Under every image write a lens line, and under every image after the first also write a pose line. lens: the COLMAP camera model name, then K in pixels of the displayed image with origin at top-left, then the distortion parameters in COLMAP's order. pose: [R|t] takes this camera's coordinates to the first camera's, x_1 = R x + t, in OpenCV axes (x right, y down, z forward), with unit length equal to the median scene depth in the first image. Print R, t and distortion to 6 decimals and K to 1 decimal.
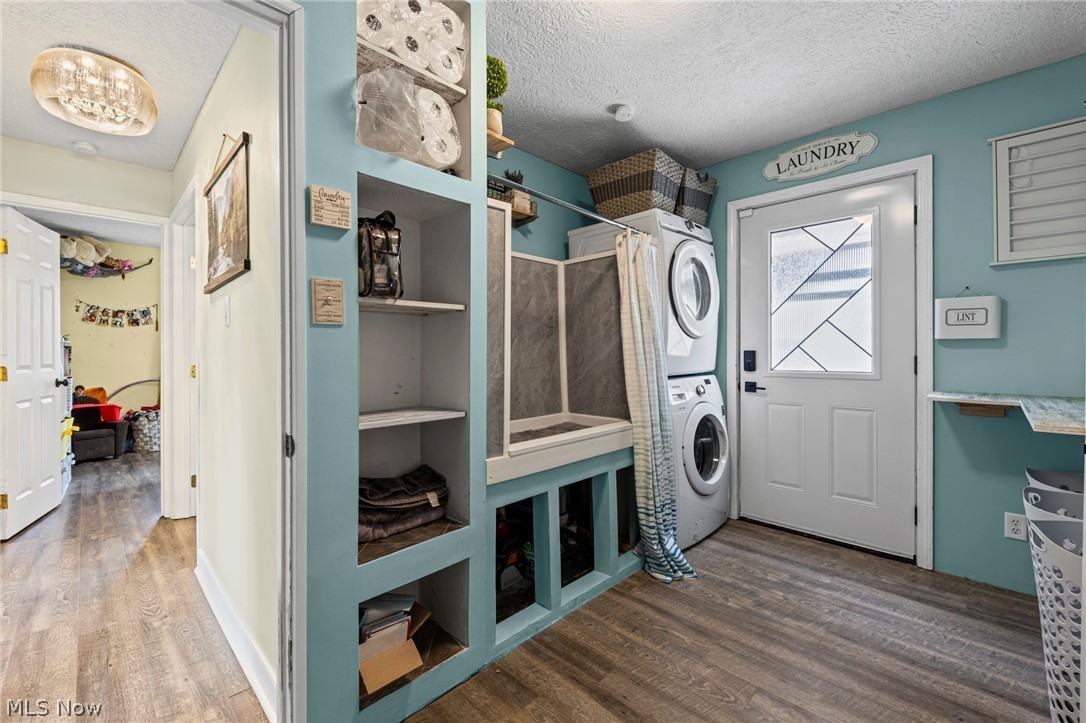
lens RADIAL K [[449.2, 0, 538.9], [0, 449.2, 350.9], [0, 0, 1]] dist [-0.003205, -0.000813]
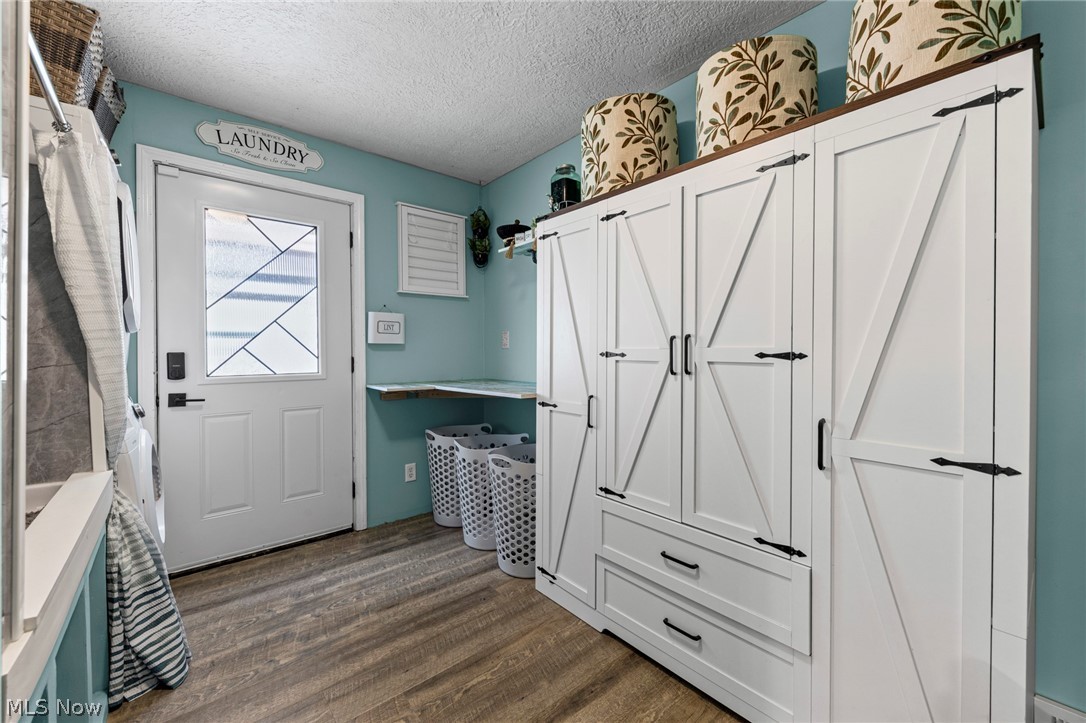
lens RADIAL K [[436.5, 0, 541.0], [0, 436.5, 352.5], [0, 0, 1]] dist [0.018992, 0.000230]
pose [[0.084645, 0.003330, 0.996406, -0.304867], [0.003648, 0.999987, -0.003651, 0.005627], [-0.996405, 0.003943, 0.084631, 0.414499]]
